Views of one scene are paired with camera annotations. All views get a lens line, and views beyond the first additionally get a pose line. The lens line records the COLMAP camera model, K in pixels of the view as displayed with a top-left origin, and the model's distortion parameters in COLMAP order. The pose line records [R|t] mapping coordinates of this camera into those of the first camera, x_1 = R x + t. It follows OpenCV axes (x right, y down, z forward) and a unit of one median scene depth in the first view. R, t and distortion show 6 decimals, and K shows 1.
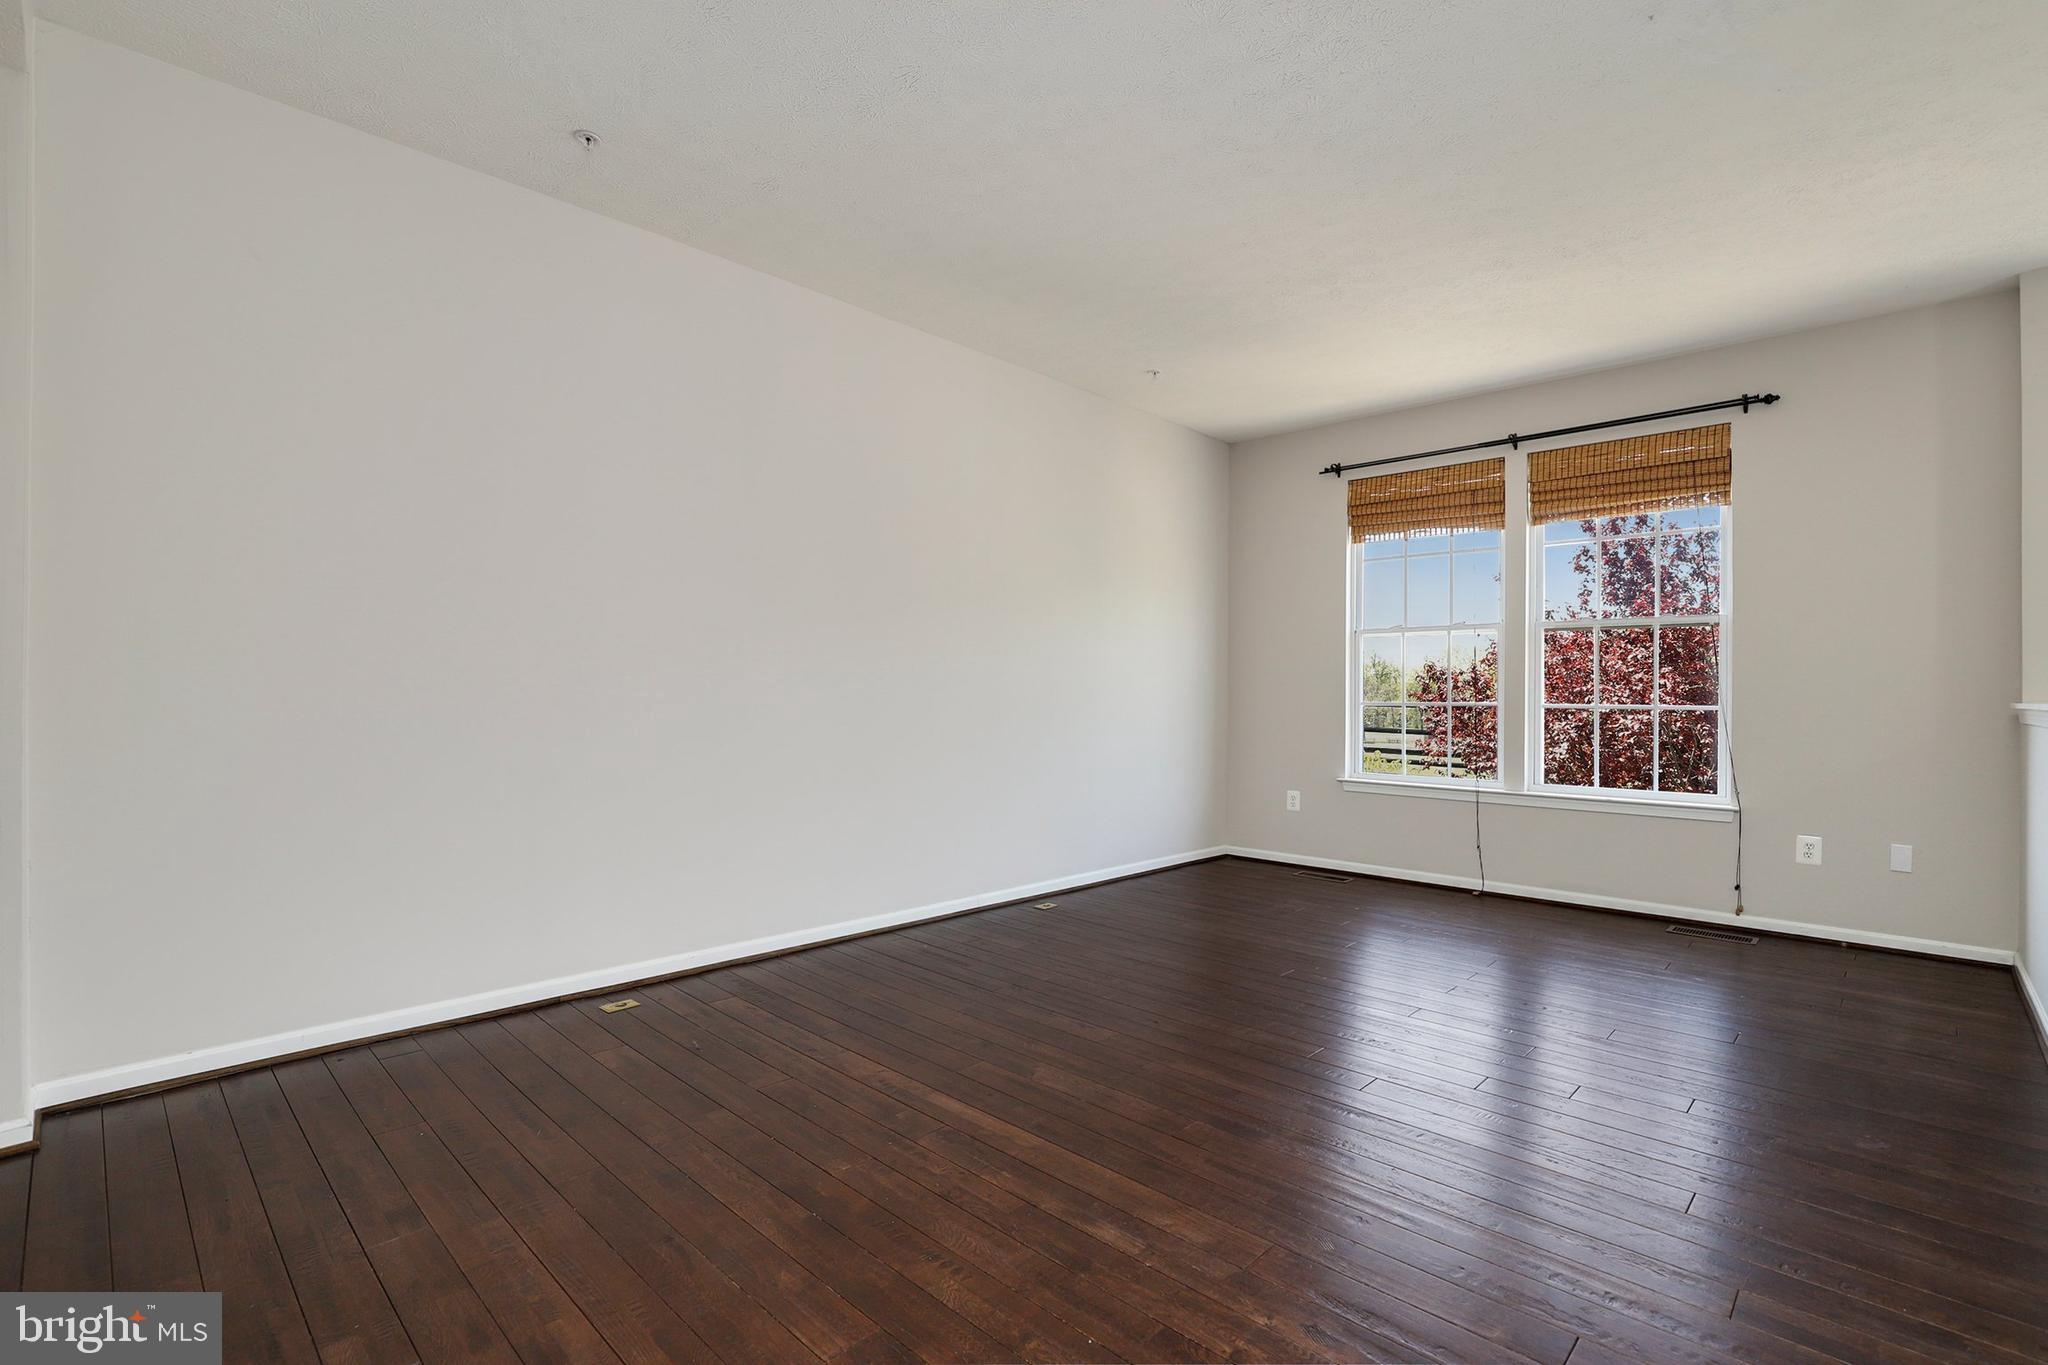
lens RADIAL K [[940.6, 0, 1019.6], [0, 940.6, 684.4], [0, 0, 1]] dist [-0.025239, 0.005036]
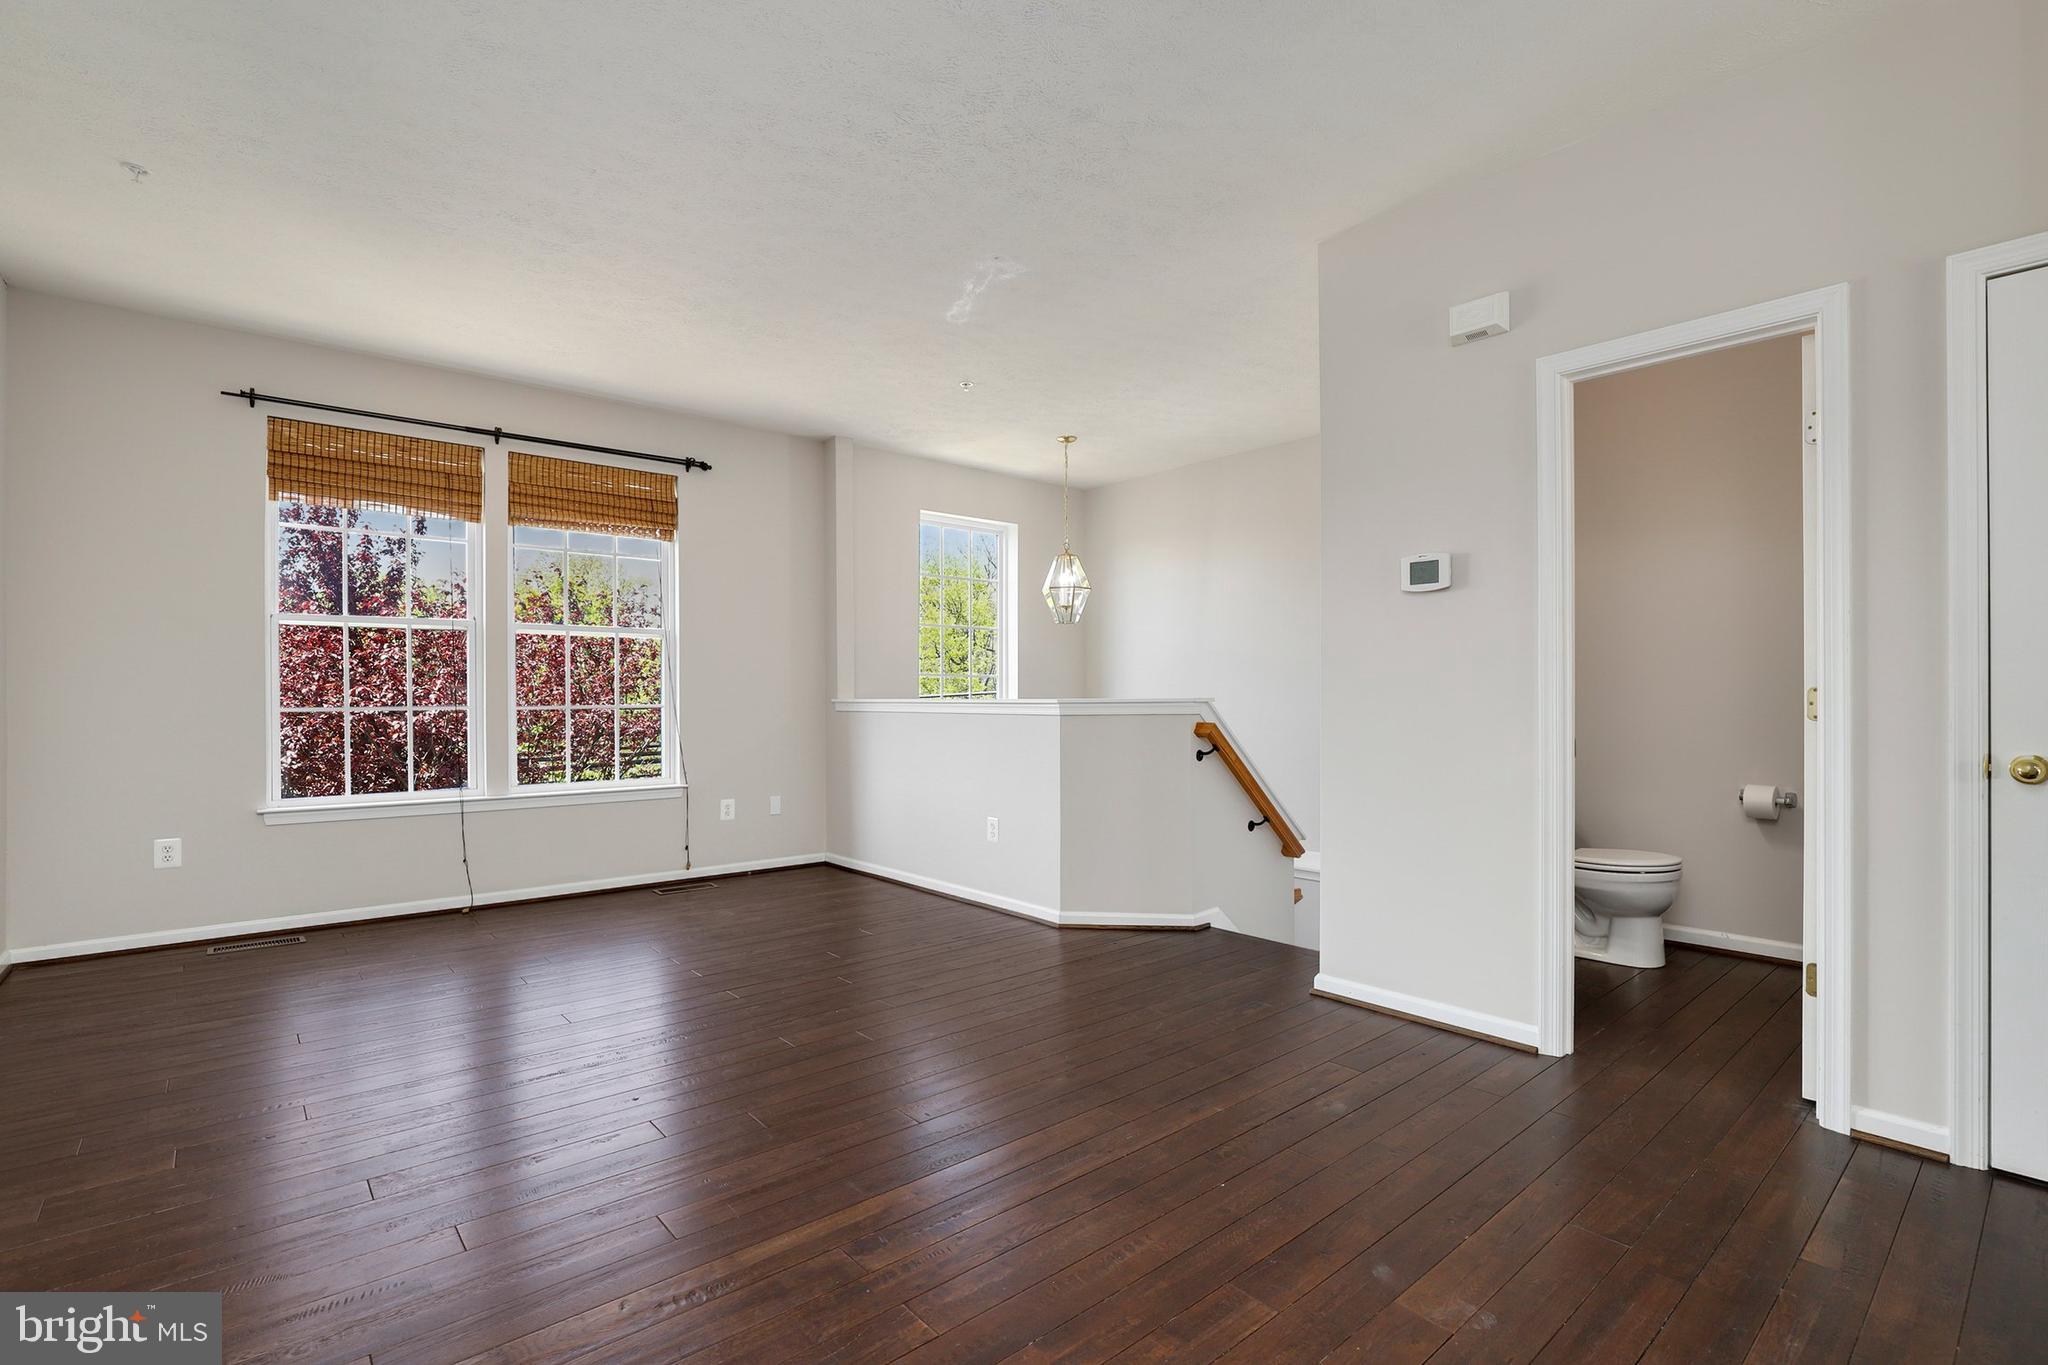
lens RADIAL K [[940.6, 0, 1004.5], [0, 940.6, 686.0], [0, 0, 1]] dist [-0.025239, 0.005036]
pose [[0.099000, 0.002479, 0.995084, -0.380268], [-0.005373, 0.999984, -0.001957, -0.000852], [-0.995073, -0.005153, 0.099012, 0.377333]]
